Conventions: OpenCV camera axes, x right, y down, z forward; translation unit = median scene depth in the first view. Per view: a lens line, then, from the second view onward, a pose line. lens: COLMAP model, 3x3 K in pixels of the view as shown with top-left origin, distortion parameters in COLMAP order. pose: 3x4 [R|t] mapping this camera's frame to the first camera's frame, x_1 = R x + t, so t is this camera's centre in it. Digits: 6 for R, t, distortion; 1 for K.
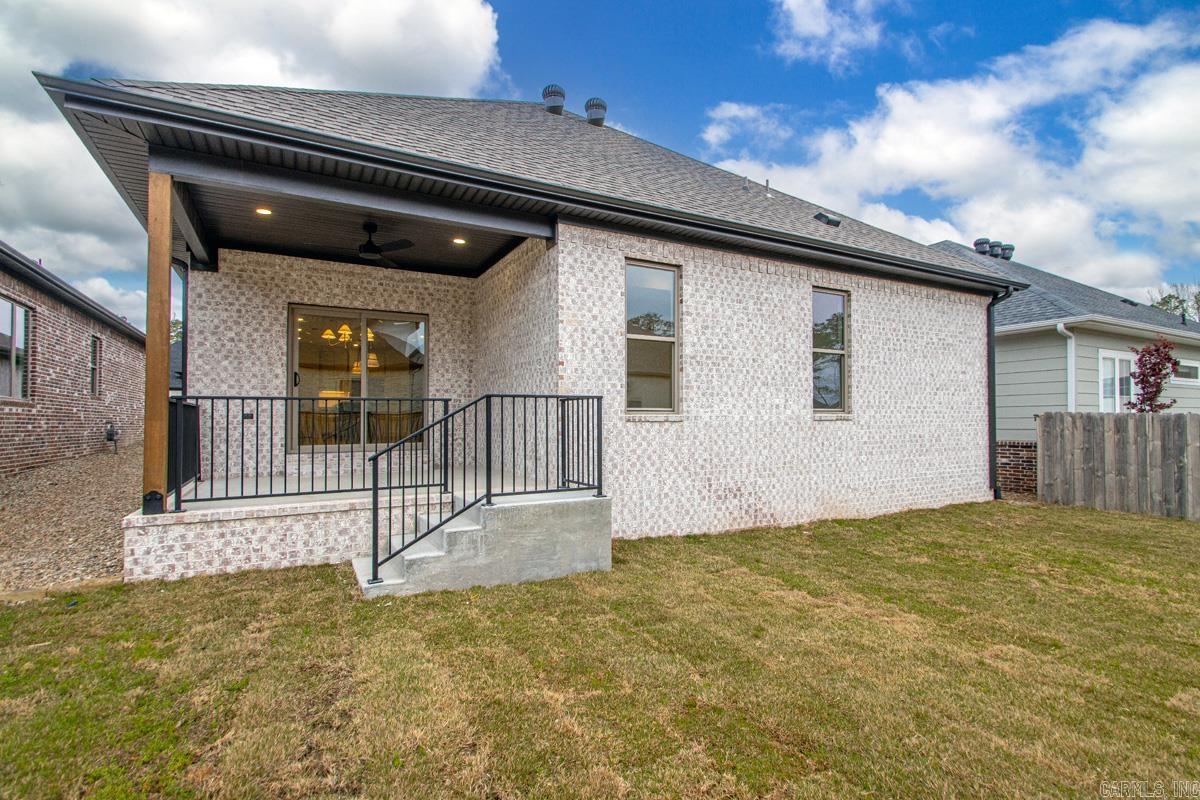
lens RADIAL K [[558.6, 0, 603.2], [0, 558.6, 405.5], [0, 0, 1]] dist [0.003596, -0.000355]
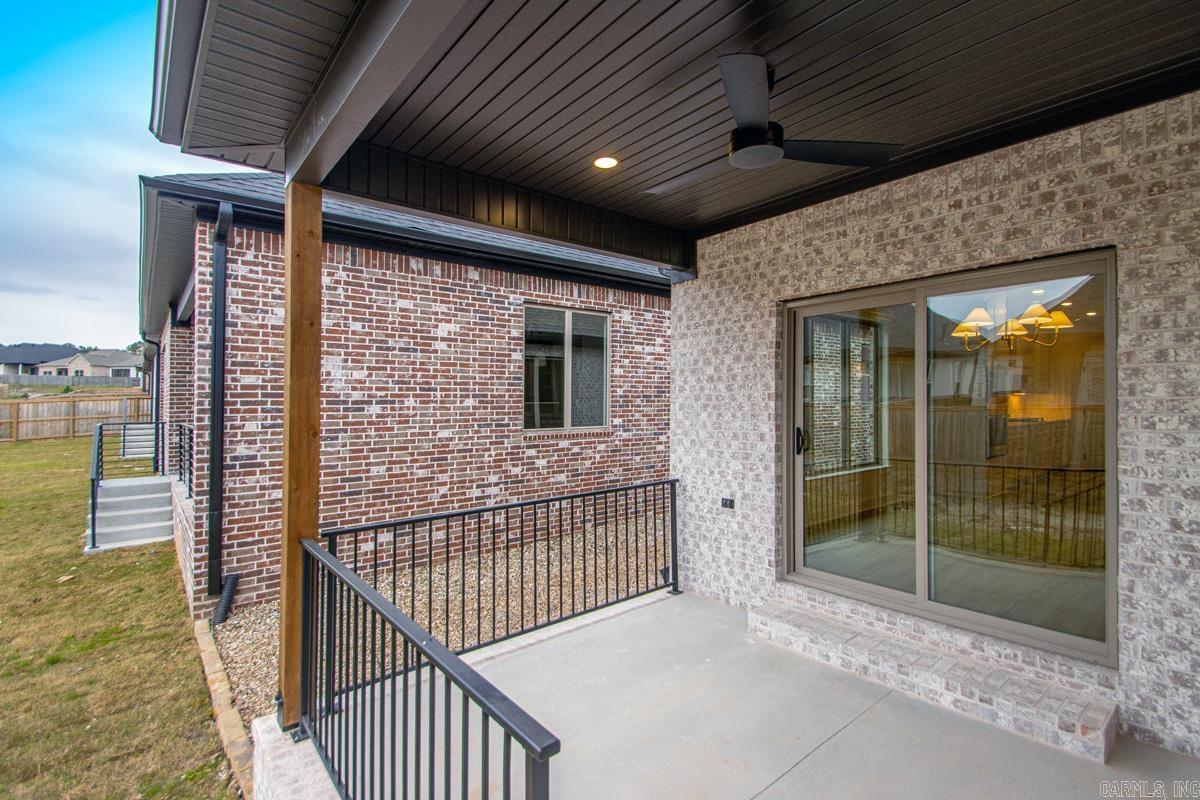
lens RADIAL K [[558.6, 0, 592.1], [0, 558.6, 401.7], [0, 0, 1]] dist [0.003596, -0.000355]
pose [[0.200686, -0.008430, -0.979619, -0.067400], [0.026286, 0.999649, -0.003218, -0.090283], [0.979303, -0.025105, 0.200837, 0.717209]]
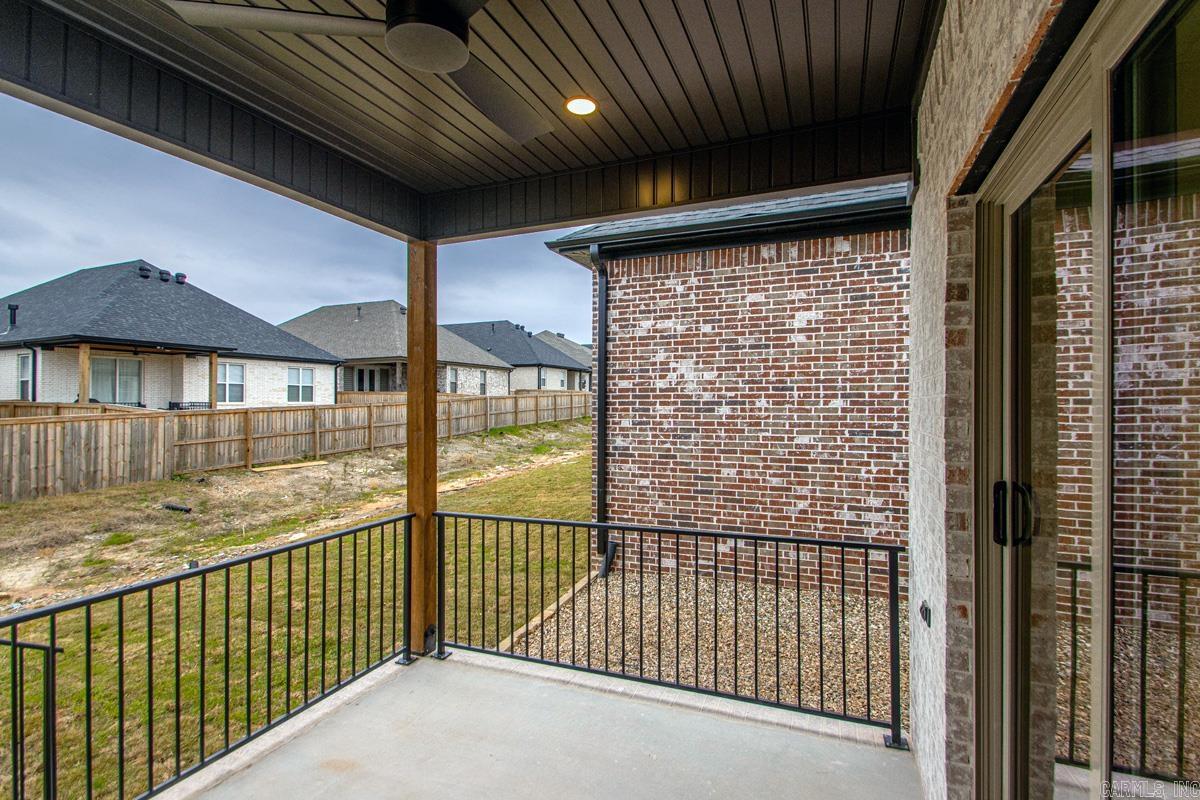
lens RADIAL K [[558.6, 0, 596.5], [0, 558.6, 397.0], [0, 0, 1]] dist [0.003596, -0.000355]
pose [[-0.770338, -0.003909, -0.637624, -0.289062], [0.013156, 0.999671, -0.022022, -0.094184], [0.637500, -0.025353, -0.770033, 1.094819]]
